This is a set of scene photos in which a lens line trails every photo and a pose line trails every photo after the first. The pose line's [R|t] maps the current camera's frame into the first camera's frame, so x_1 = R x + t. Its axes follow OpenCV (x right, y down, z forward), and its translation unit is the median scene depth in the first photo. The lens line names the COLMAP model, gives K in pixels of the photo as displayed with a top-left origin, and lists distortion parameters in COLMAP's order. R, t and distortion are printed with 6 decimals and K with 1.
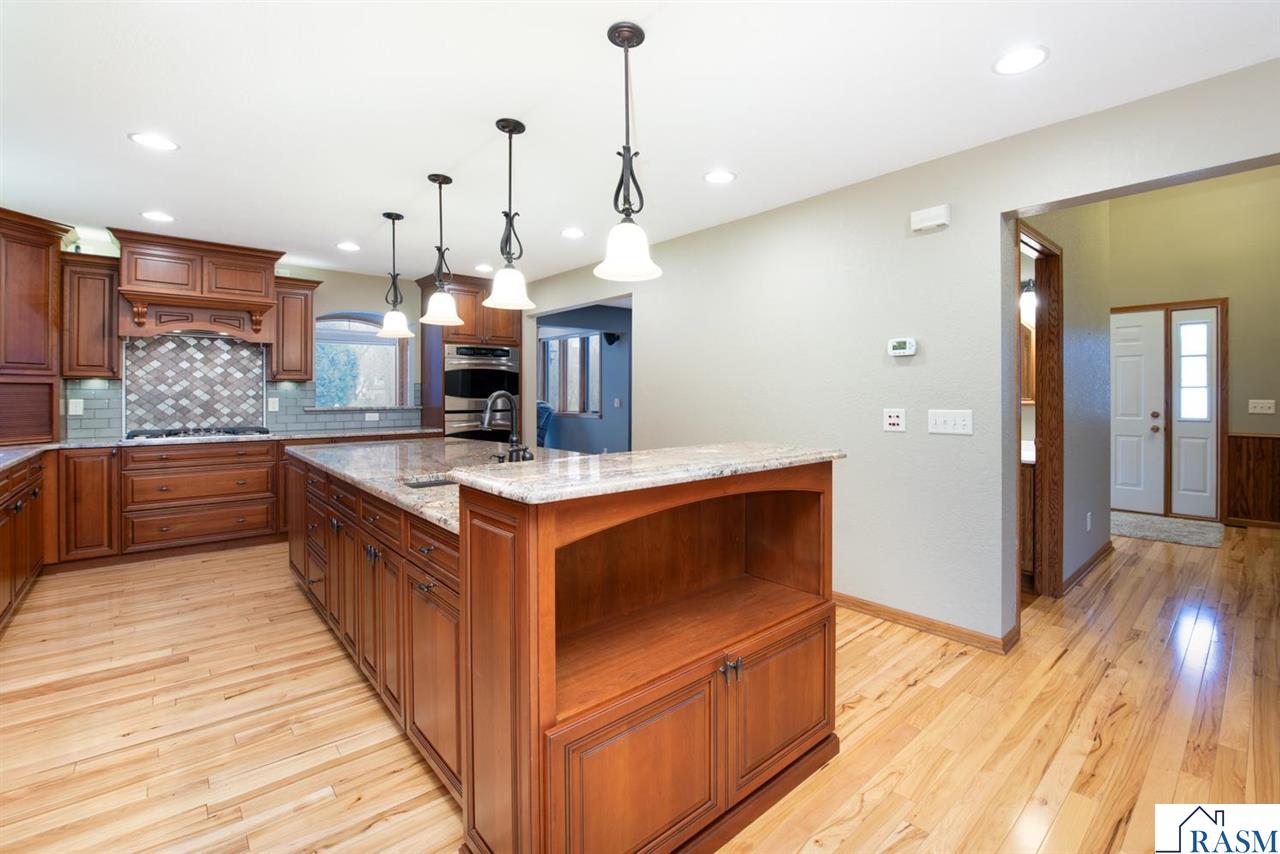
lens RADIAL K [[564.3, 0, 696.7], [0, 564.3, 395.6], [0, 0, 1]] dist [-0.000418, -0.000012]
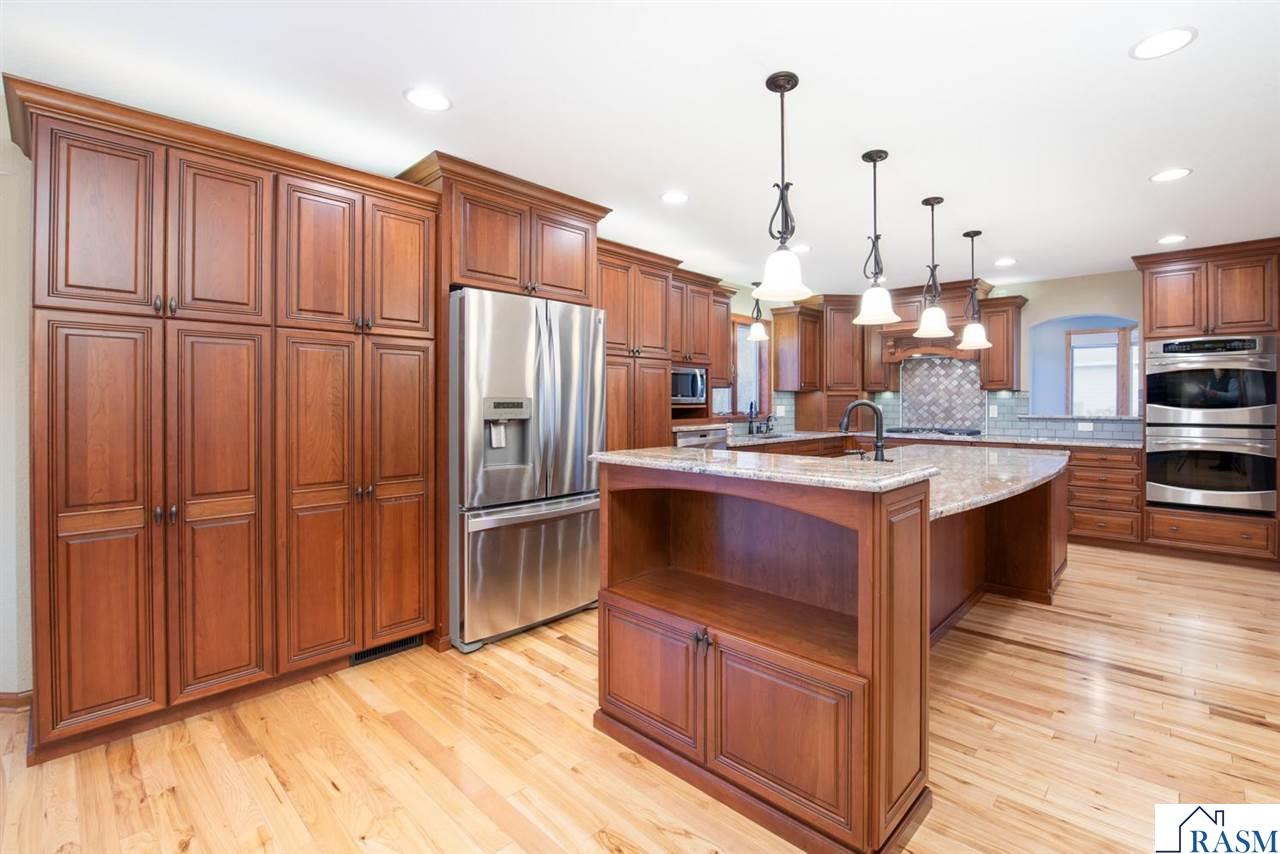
lens RADIAL K [[564.3, 0, 639.0], [0, 564.3, 402.5], [0, 0, 1]] dist [-0.000418, -0.000012]
pose [[0.045005, 0.002717, -0.998983, 0.375890], [-0.004189, 0.999988, 0.002531, -0.002110], [0.998978, 0.004071, 0.045016, 0.253925]]
